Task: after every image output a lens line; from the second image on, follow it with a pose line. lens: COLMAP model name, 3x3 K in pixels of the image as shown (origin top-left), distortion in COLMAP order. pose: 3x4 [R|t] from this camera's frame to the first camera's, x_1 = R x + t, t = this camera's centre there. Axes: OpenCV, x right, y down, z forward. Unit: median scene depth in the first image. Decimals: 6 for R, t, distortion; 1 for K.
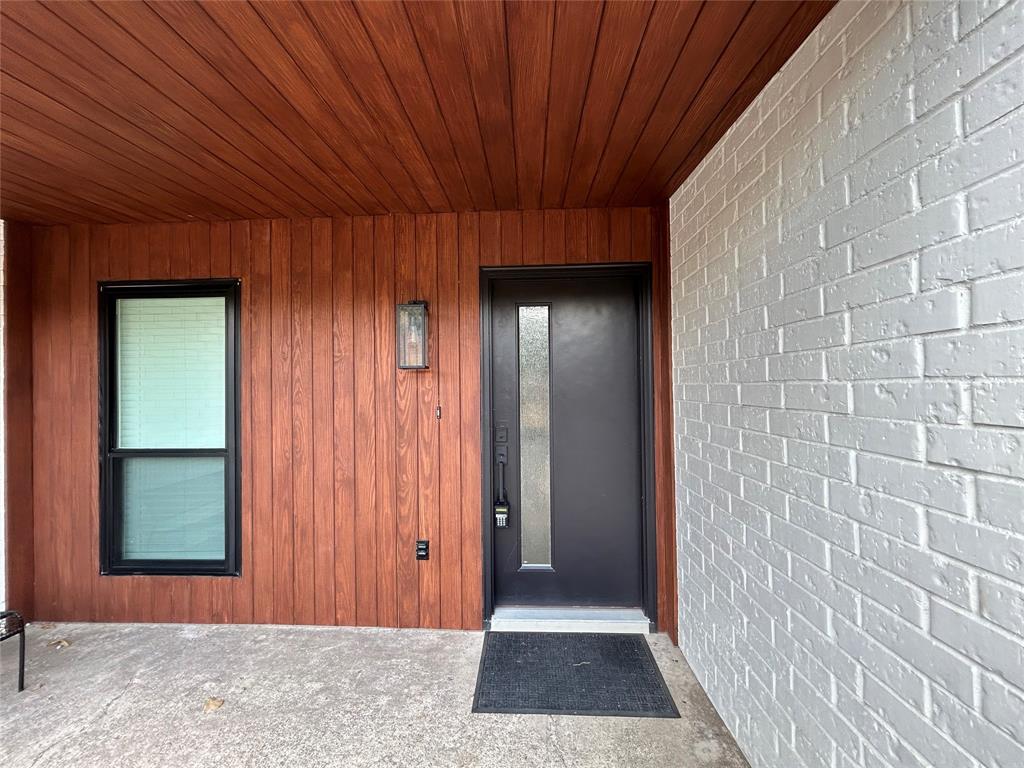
lens RADIAL K [[413.0, 0, 510.2], [0, 413.0, 382.1], [0, 0, 1]] dist [-0.001388, 0.000598]
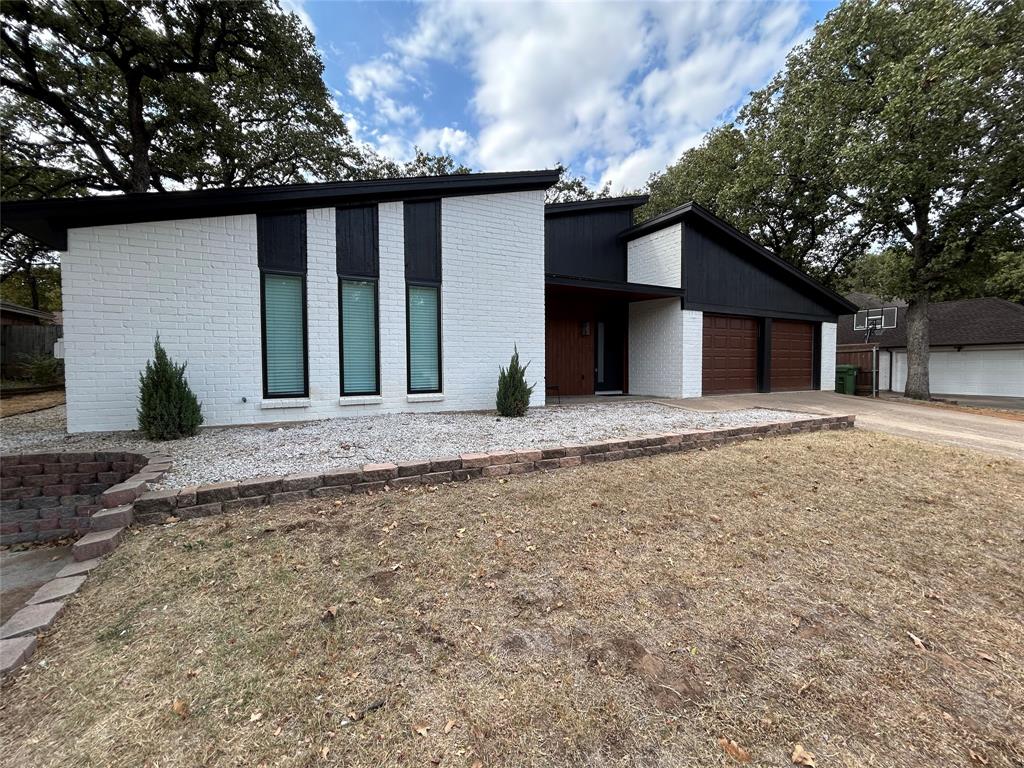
lens RADIAL K [[424.5, 0, 513.4], [0, 424.5, 382.4], [0, 0, 1]] dist [-0.002360, 0.000001]
pose [[0.864779, -0.013550, 0.501969, -3.053545], [-0.008902, 0.999065, 0.042304, 0.276390], [-0.502073, -0.041052, 0.863850, -2.476634]]
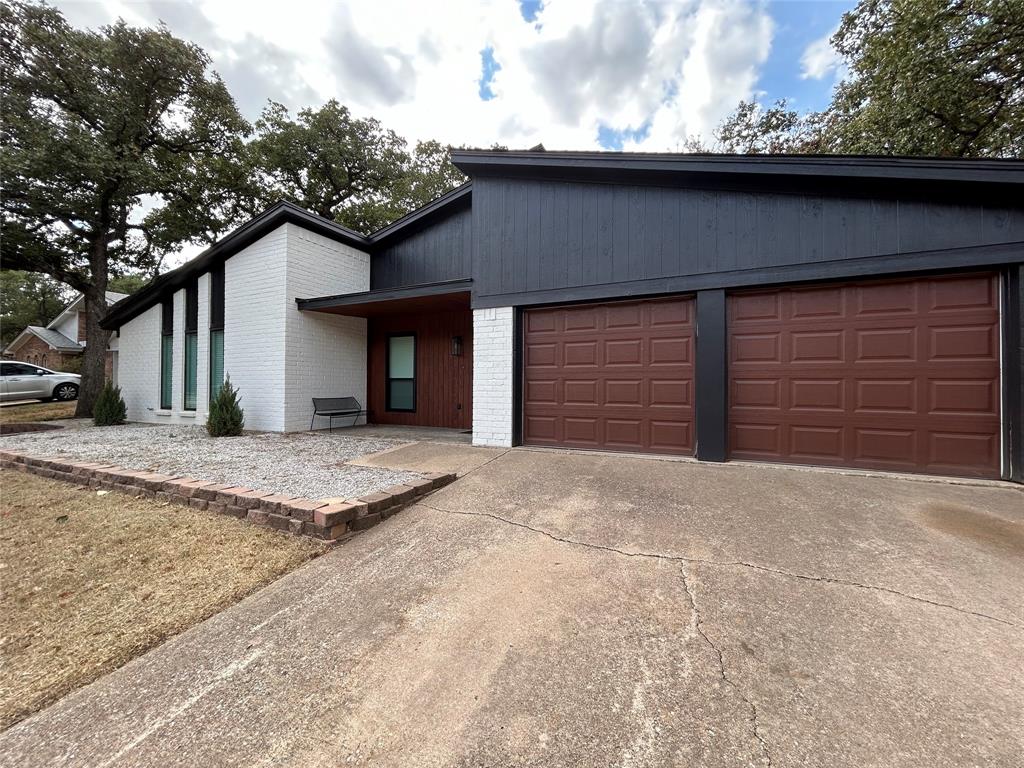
lens RADIAL K [[413.0, 0, 510.2], [0, 413.0, 382.1], [0, 0, 1]] dist [-0.001388, 0.000598]
pose [[0.921820, 0.007382, -0.387547, 1.539099], [-0.009820, 0.999942, -0.004311, 0.206049], [0.387493, 0.007780, 0.921840, -2.065870]]
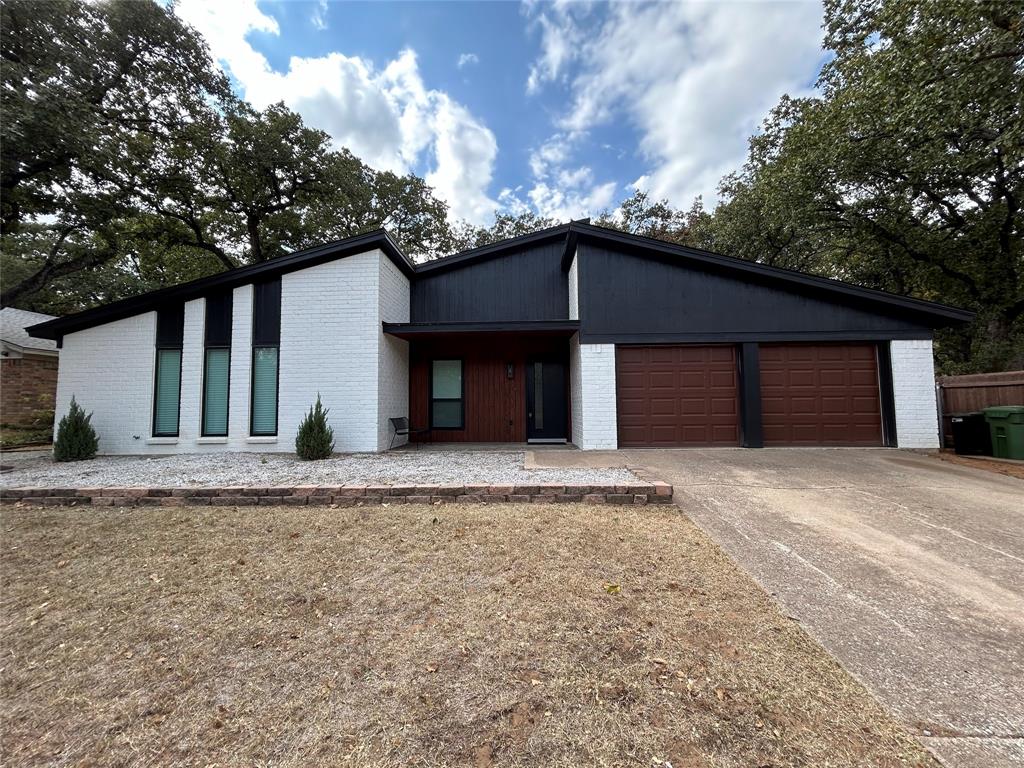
lens RADIAL K [[413.0, 0, 510.2], [0, 413.0, 382.1], [0, 0, 1]] dist [-0.001388, 0.000598]
pose [[0.999950, -0.000853, 0.009917, -0.257546], [0.001440, 0.998235, -0.059374, 0.244266], [-0.009849, 0.059385, 0.998187, -3.053229]]
